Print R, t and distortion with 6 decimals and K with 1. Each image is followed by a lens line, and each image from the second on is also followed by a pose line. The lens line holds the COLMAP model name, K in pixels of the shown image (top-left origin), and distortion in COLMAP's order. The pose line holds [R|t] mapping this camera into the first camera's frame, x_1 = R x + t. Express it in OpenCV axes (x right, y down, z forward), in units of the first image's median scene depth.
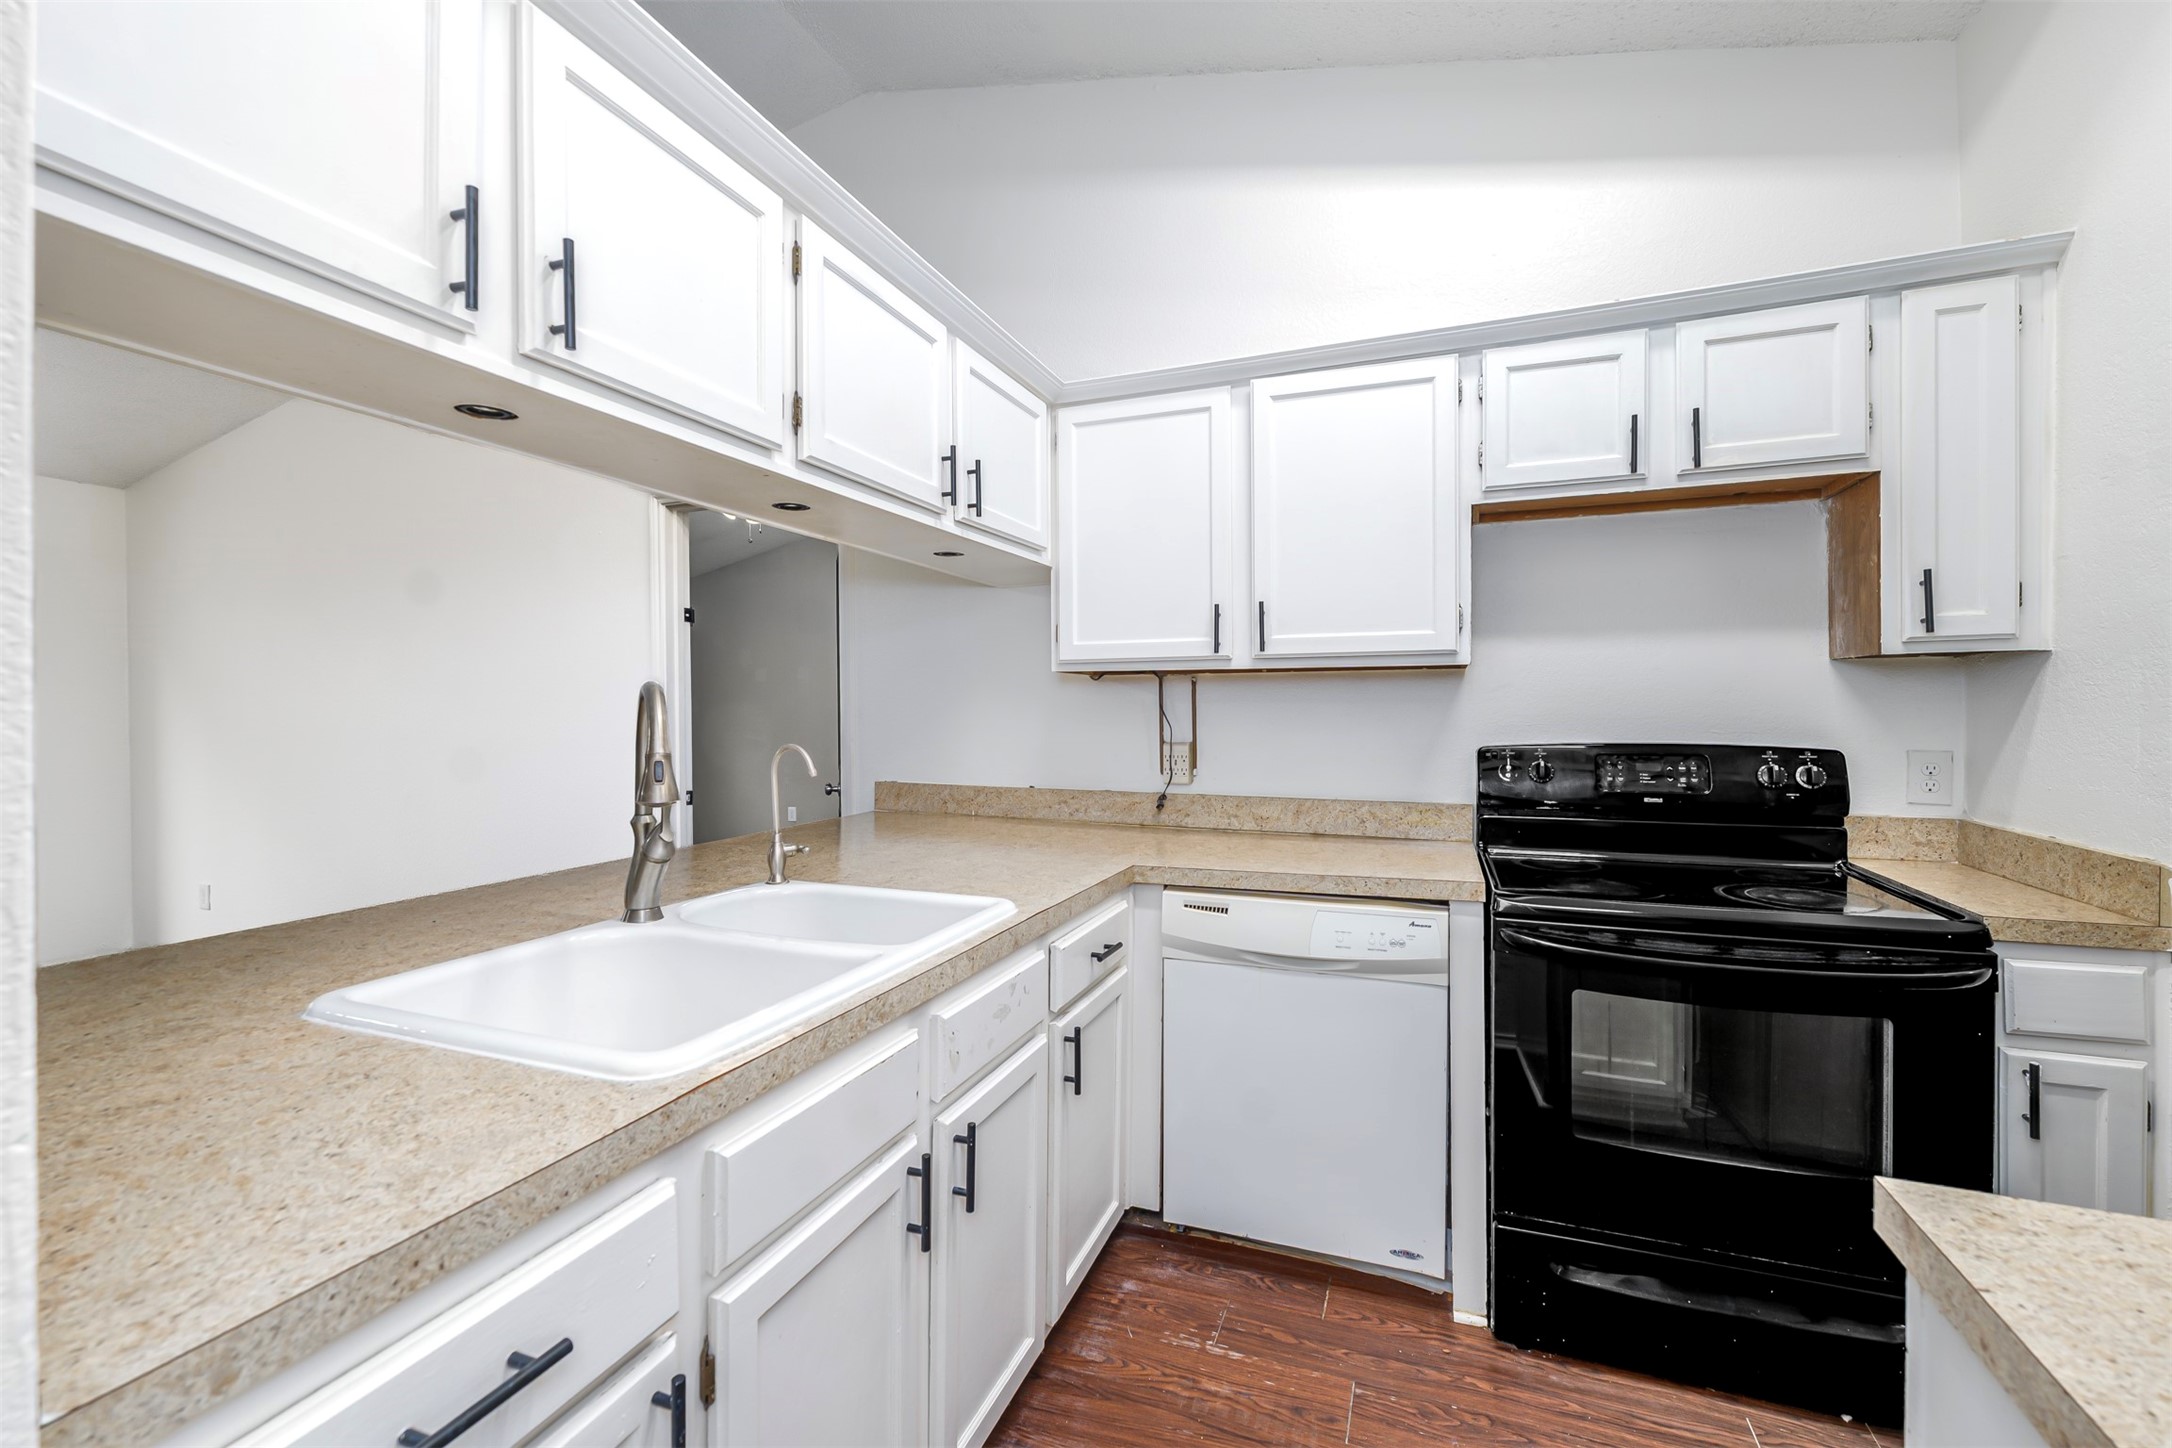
lens RADIAL K [[907.4, 0, 1107.6], [0, 907.4, 706.4], [0, 0, 1]] dist [0.003410, 0.000025]
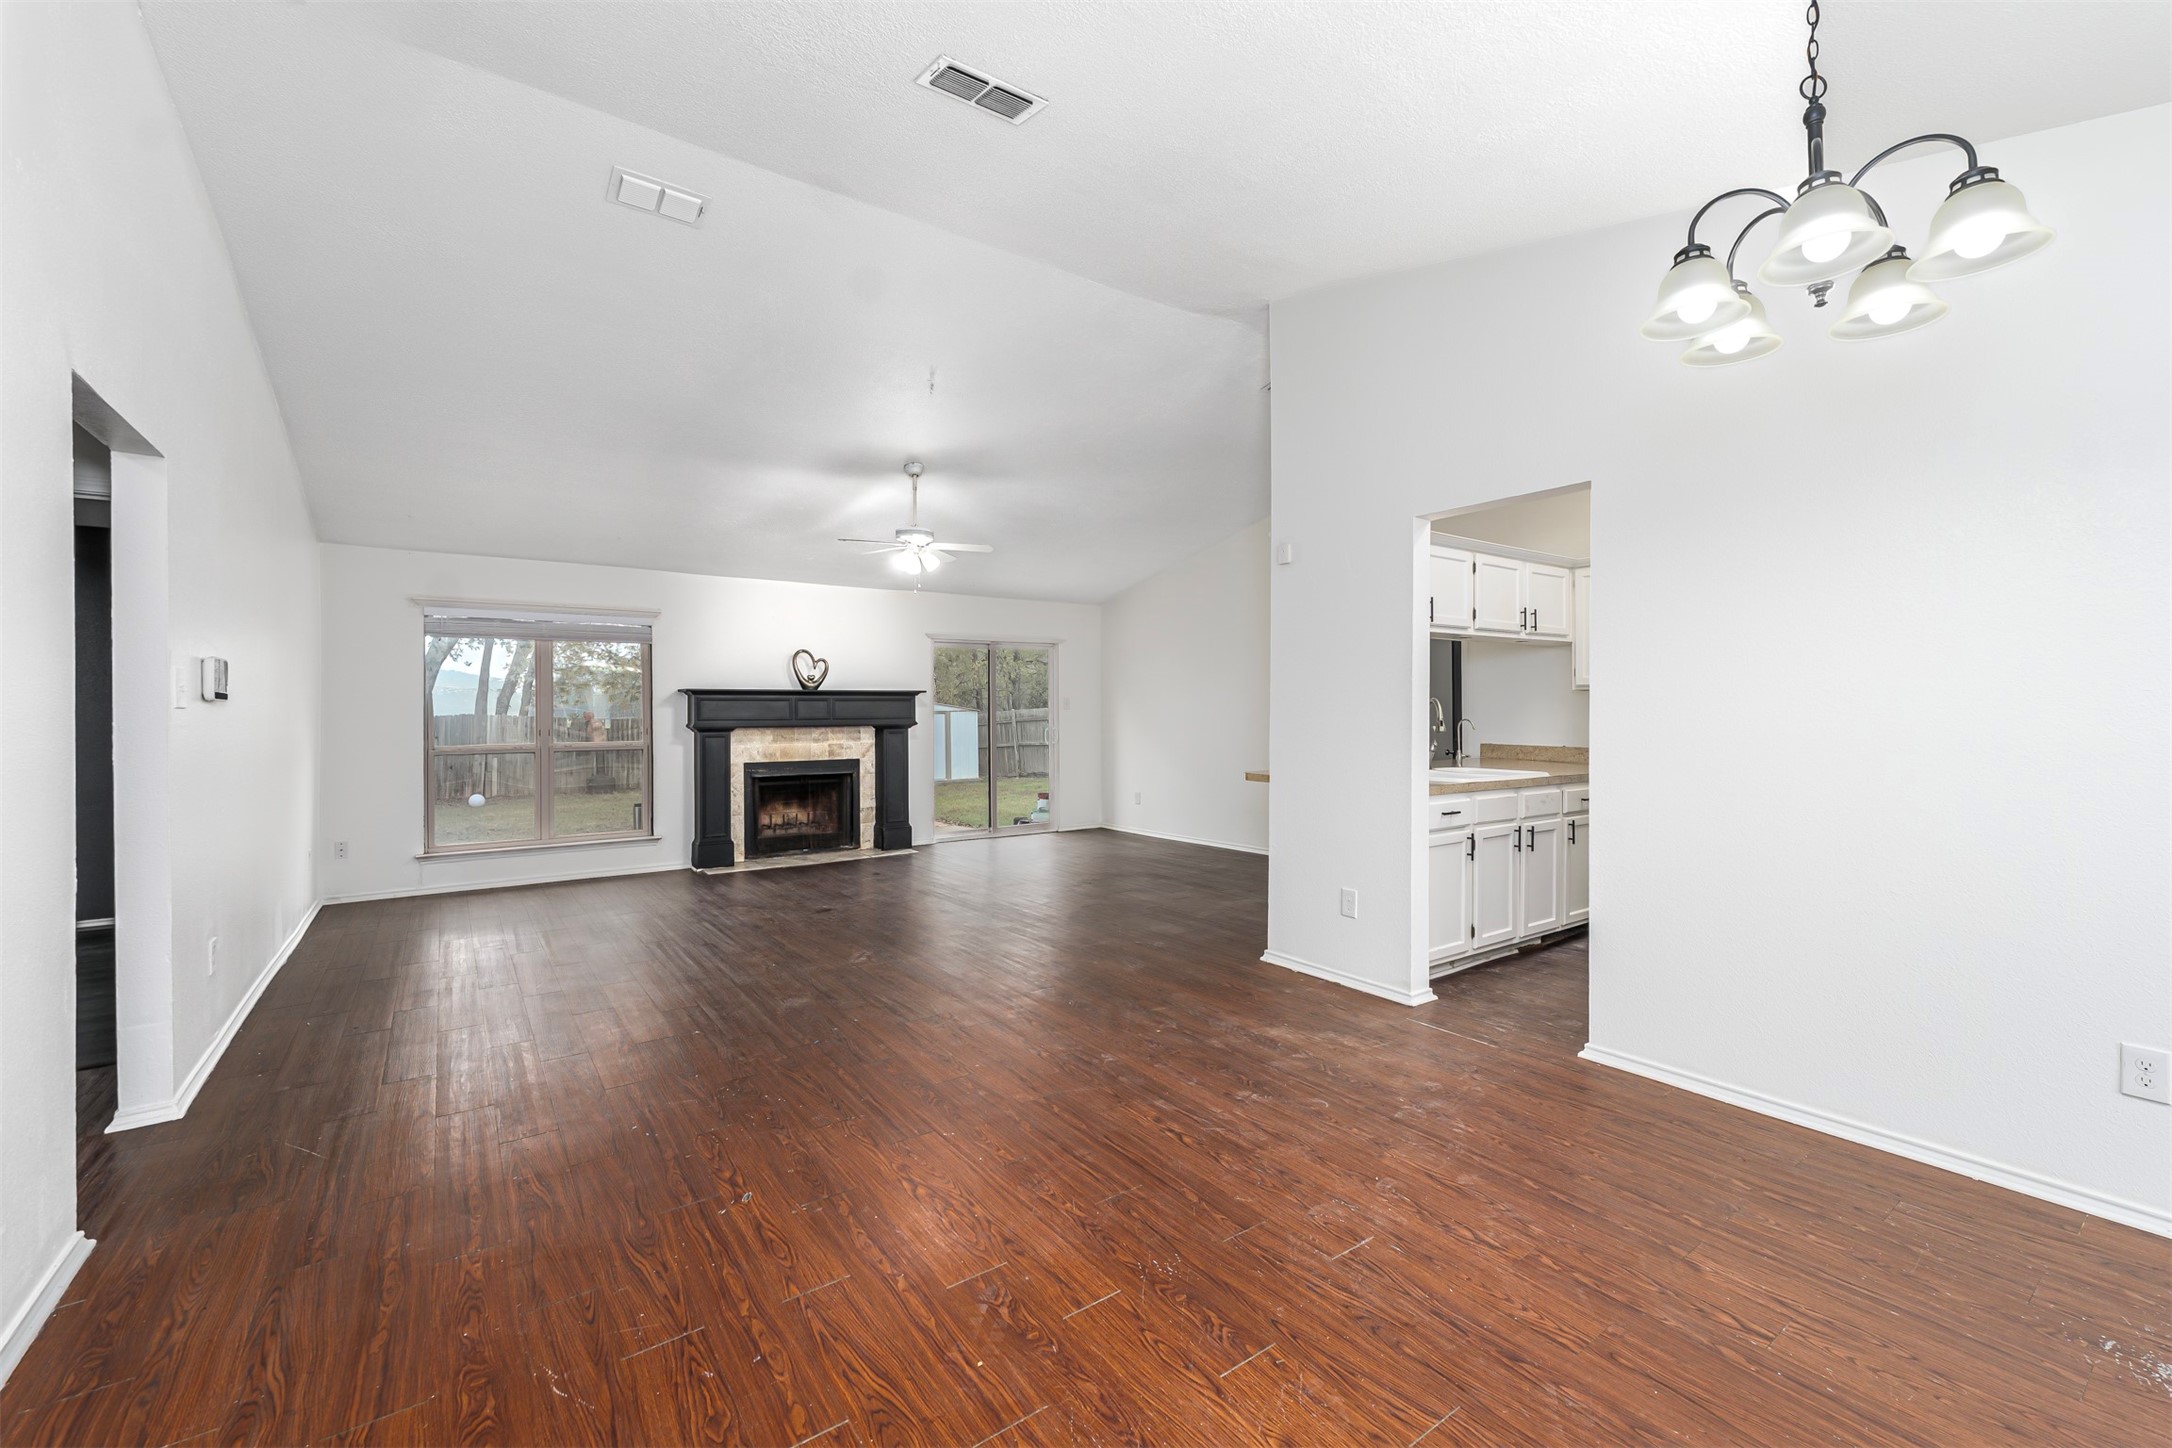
lens RADIAL K [[907.4, 0, 1108.3], [0, 907.4, 717.7], [0, 0, 1]] dist [0.003410, 0.000025]
pose [[0.835810, 0.001052, -0.549018, 0.266475], [0.001660, 0.999989, 0.004443, 0.023340], [0.549017, -0.004625, 0.835798, -1.870793]]
